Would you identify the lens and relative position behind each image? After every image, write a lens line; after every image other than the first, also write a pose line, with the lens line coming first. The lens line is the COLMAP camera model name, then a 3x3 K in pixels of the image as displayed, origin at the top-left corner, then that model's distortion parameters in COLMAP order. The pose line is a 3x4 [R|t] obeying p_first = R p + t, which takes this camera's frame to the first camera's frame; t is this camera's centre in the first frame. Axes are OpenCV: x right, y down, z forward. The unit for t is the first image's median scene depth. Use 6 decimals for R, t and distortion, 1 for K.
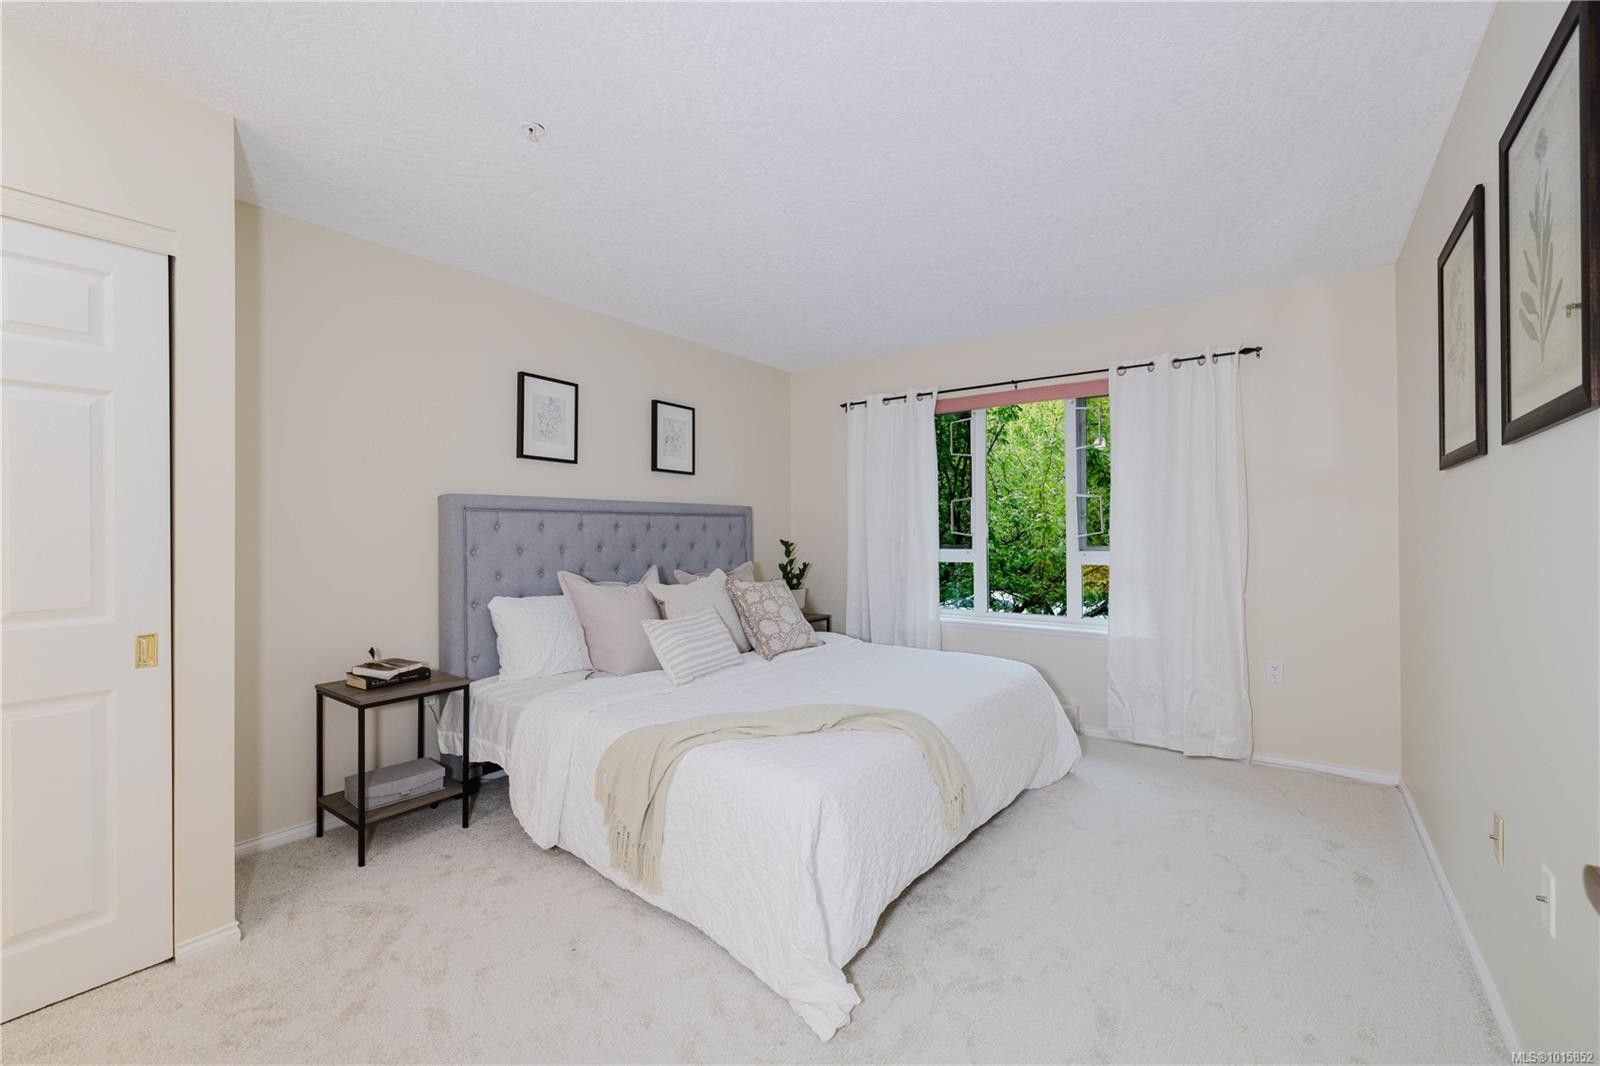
lens RADIAL K [[668.3, 0, 800.0], [0, 668.3, 533.0], [0, 0, 1]] dist [0.002490, 0.000107]
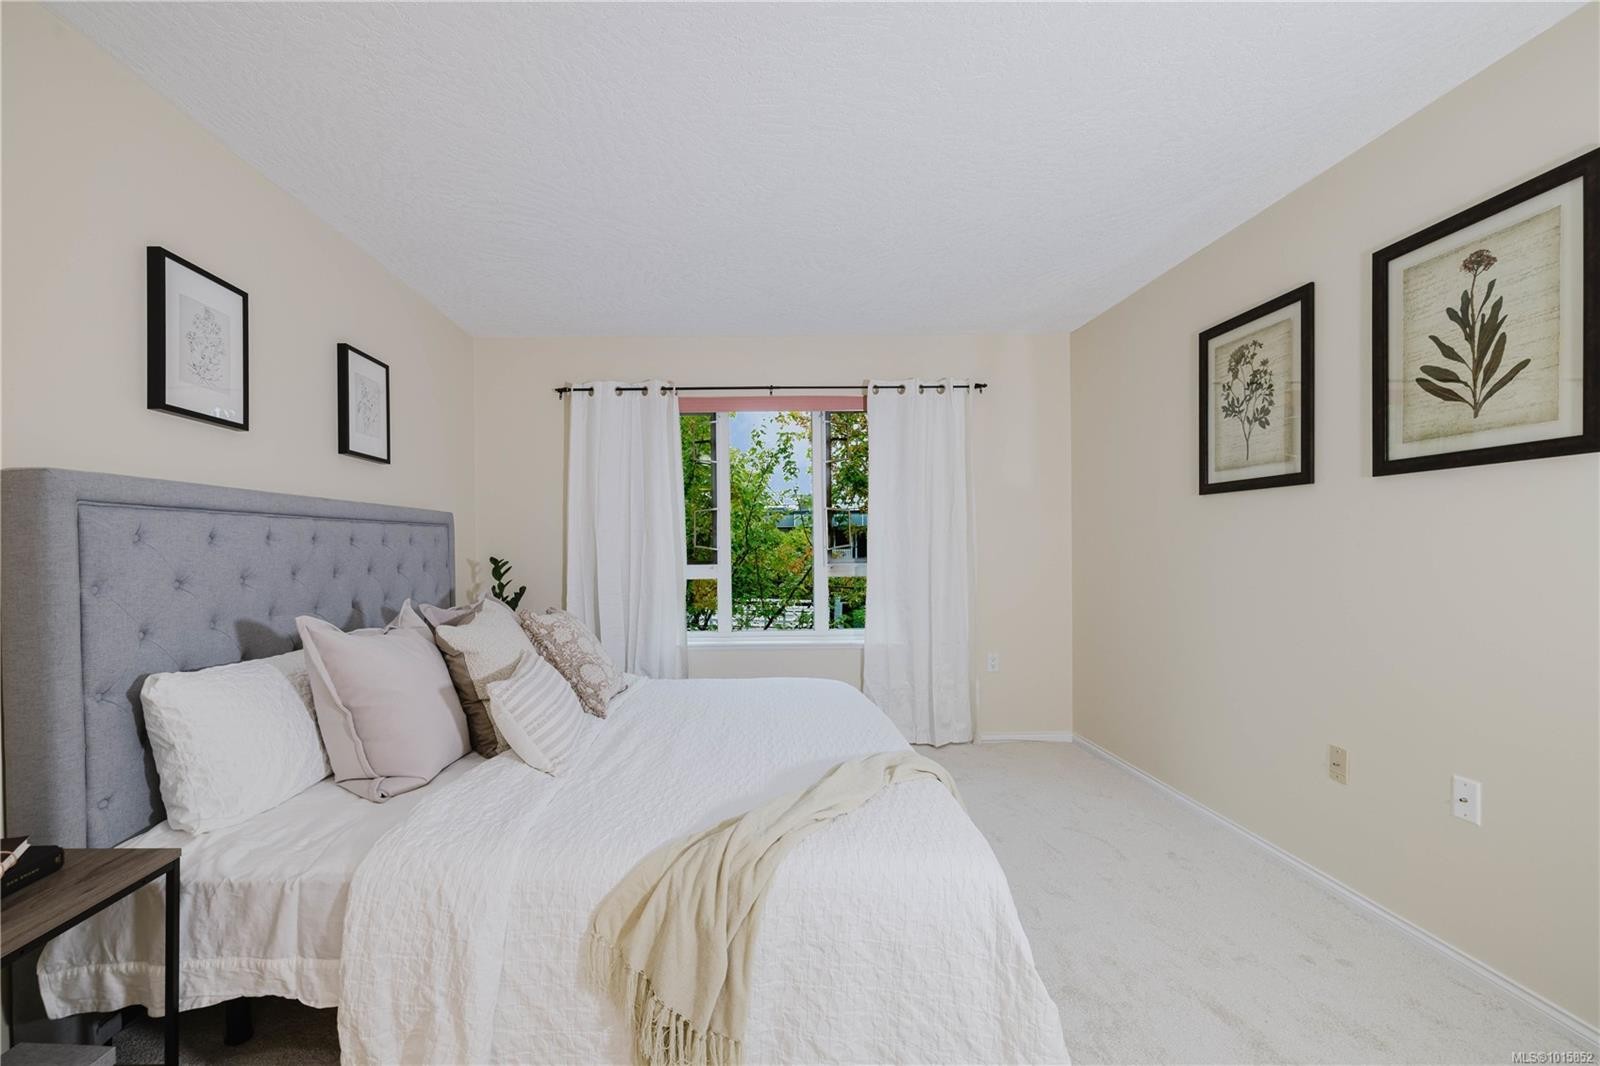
lens RADIAL K [[697.9, 0, 800.0], [0, 697.9, 553.6], [0, 0, 1]] dist [0.000857, 0.000431]
pose [[0.805934, -0.012494, 0.591874, -0.288472], [0.008241, 0.999917, 0.009885, 0.001066], [-0.591948, -0.003089, 0.805970, 0.212230]]
